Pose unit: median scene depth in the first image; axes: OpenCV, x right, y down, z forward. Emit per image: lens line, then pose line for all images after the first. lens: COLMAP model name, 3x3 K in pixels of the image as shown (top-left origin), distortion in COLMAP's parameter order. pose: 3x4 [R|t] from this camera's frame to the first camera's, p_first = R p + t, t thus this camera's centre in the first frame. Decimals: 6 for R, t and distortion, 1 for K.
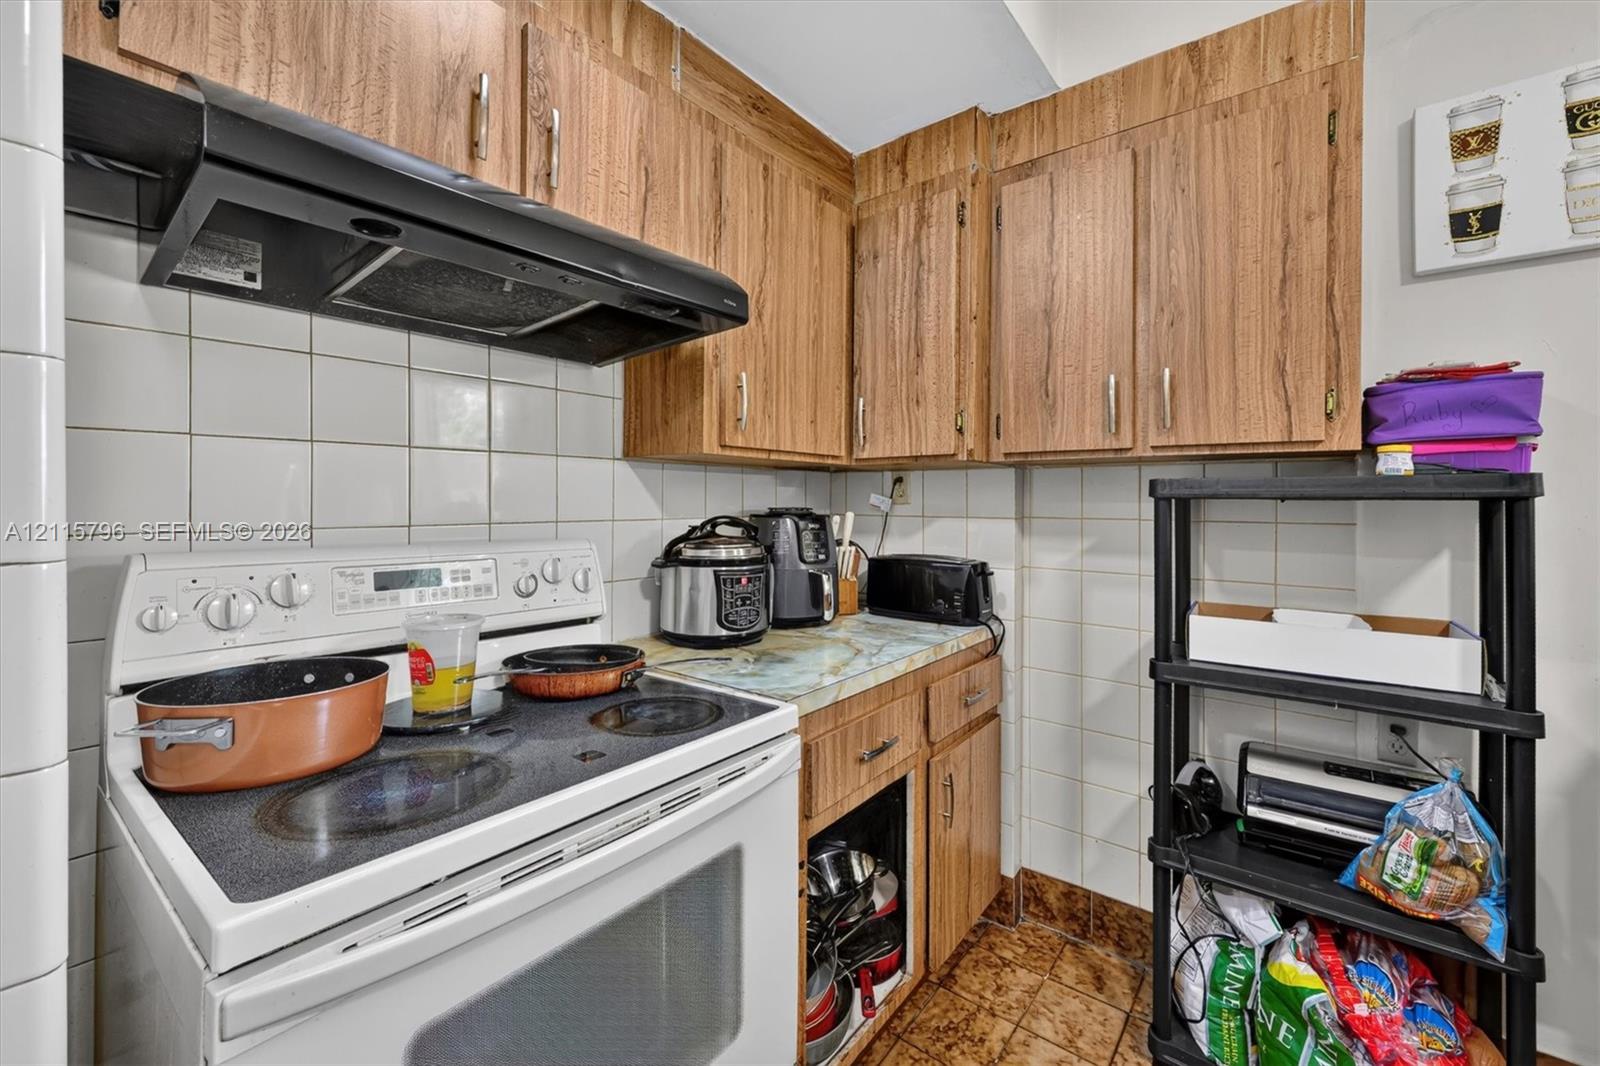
lens RADIAL K [[641.4, 0, 808.2], [0, 641.4, 495.0], [0, 0, 1]] dist [-0.002732, -0.000177]
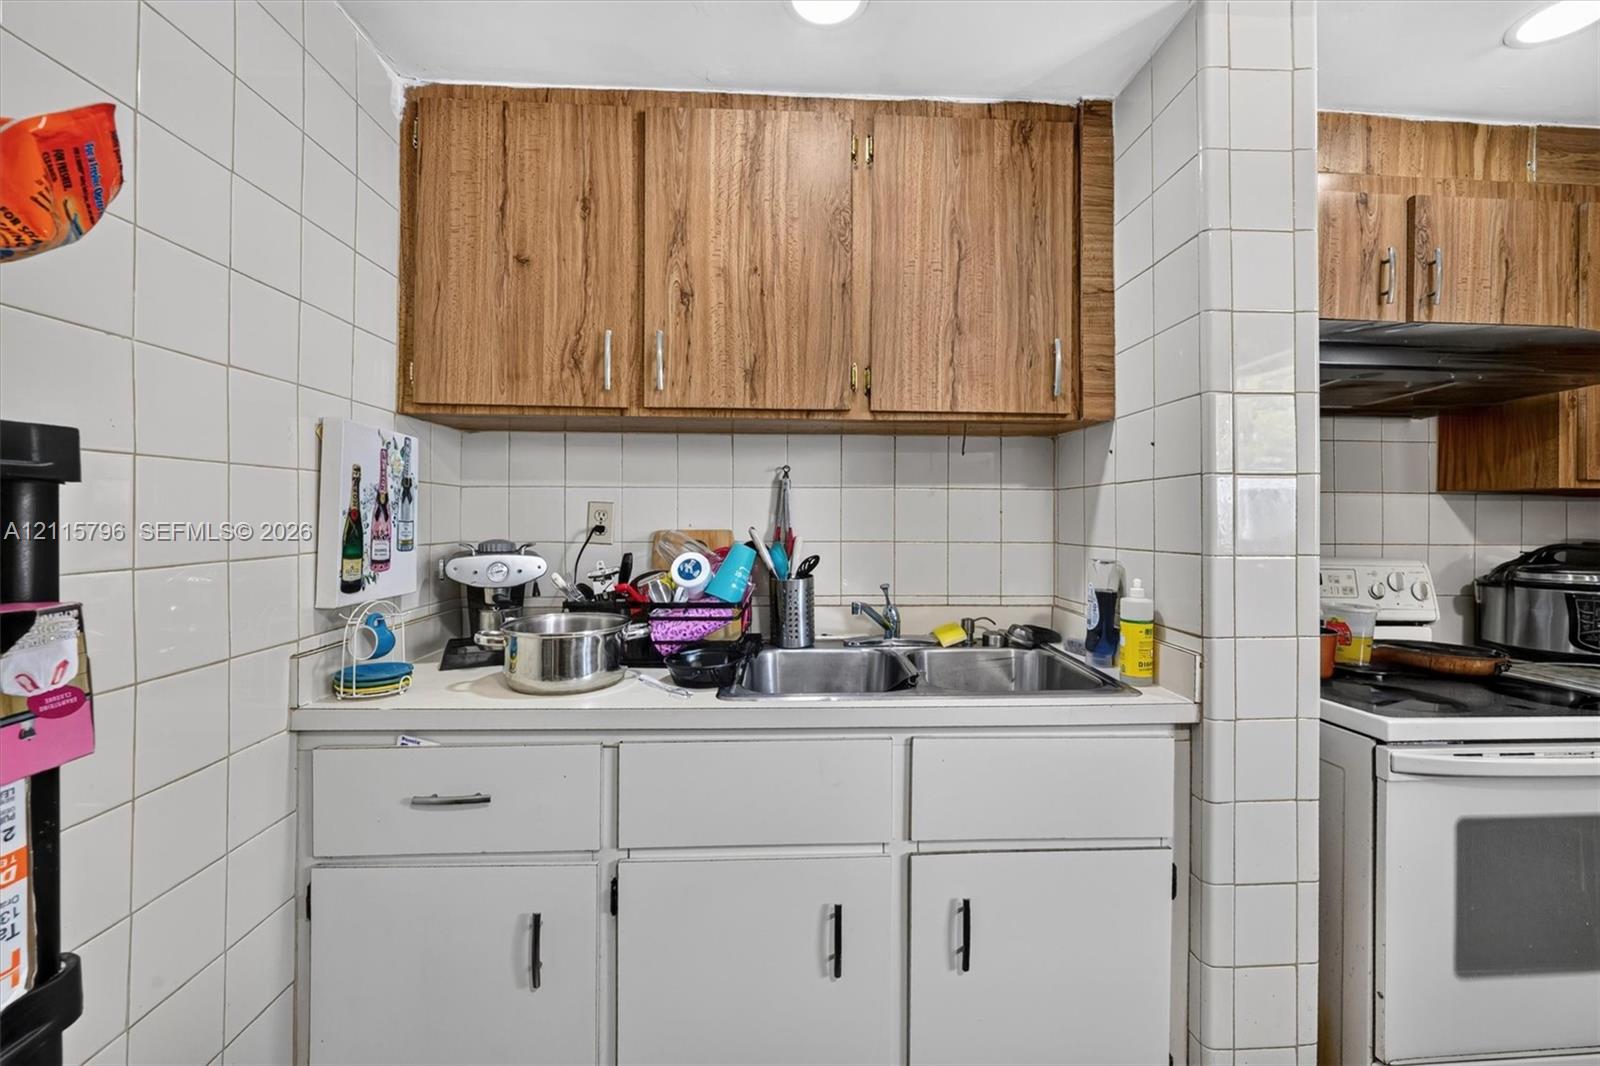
lens RADIAL K [[641.4, 0, 823.9], [0, 641.4, 515.1], [0, 0, 1]] dist [-0.002732, -0.000177]
pose [[0.680679, -0.001327, -0.732581, -0.202194], [0.000205, 0.999999, -0.001622, -0.014138], [0.732582, 0.000954, 0.680678, -0.652914]]
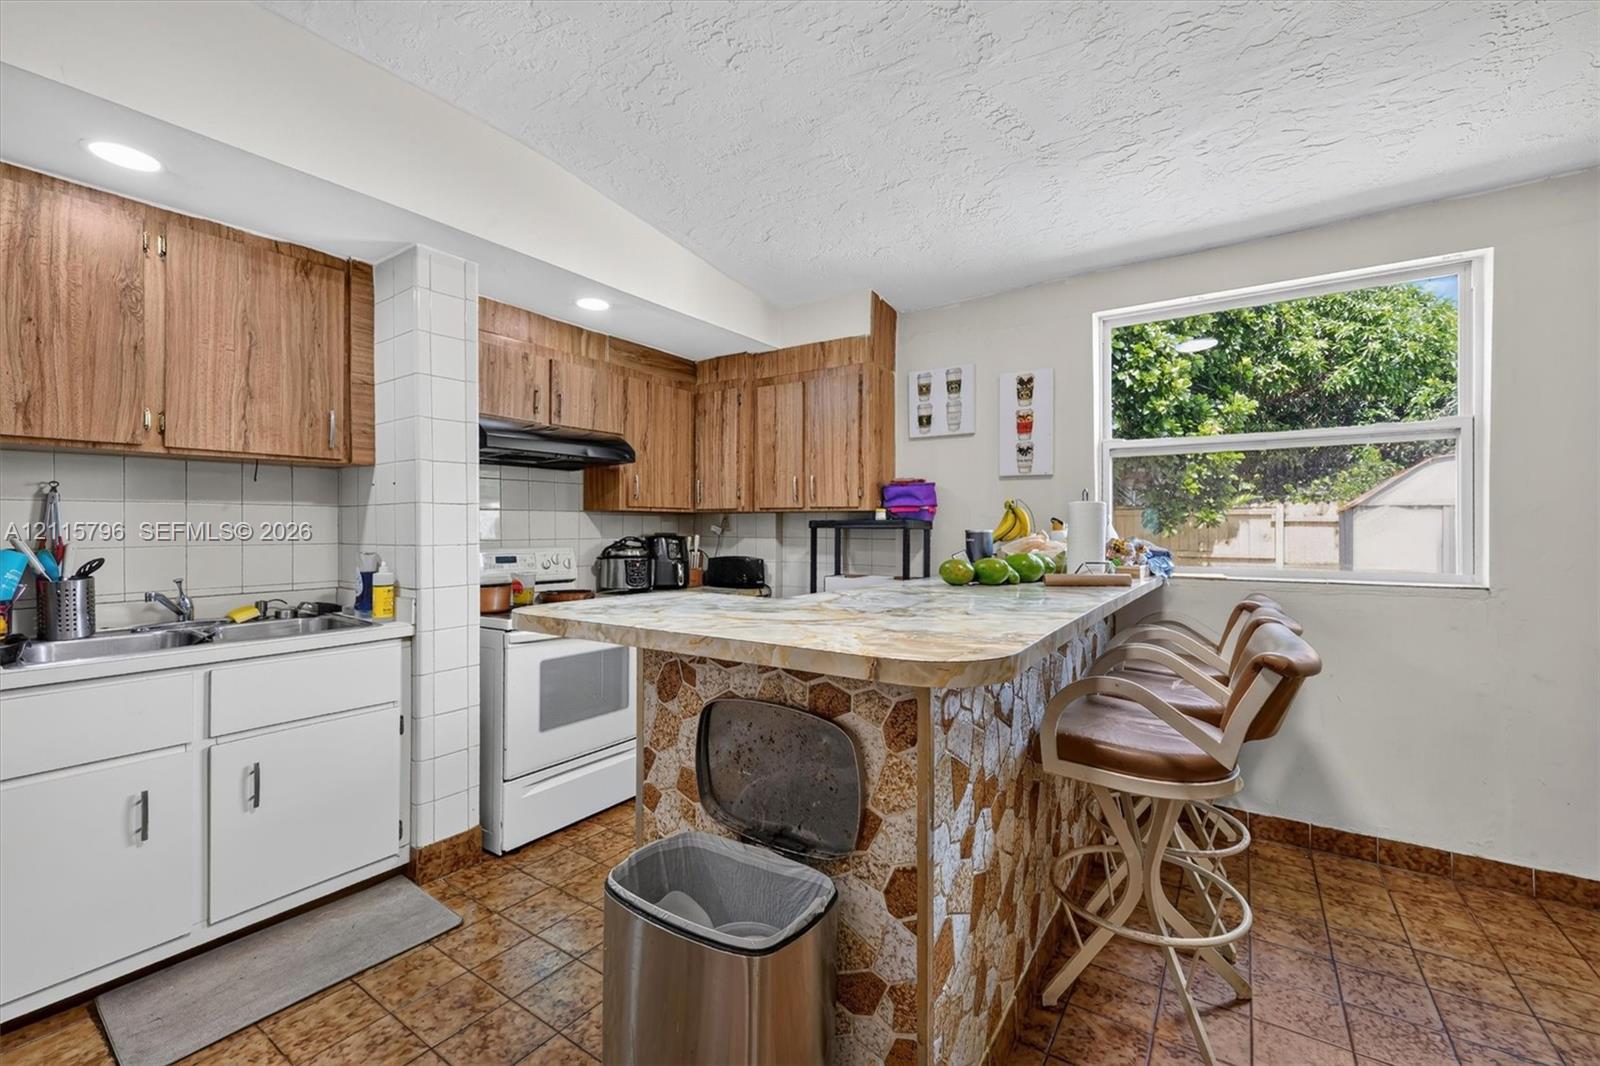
lens RADIAL K [[641.4, 0, 798.9], [0, 641.4, 524.6], [0, 0, 1]] dist [-0.002732, -0.000177]
pose [[0.996924, -0.002230, 0.078346, 0.286578], [0.001738, 0.999978, 0.006358, -0.022955], [-0.078358, -0.006203, 0.996906, -1.299058]]
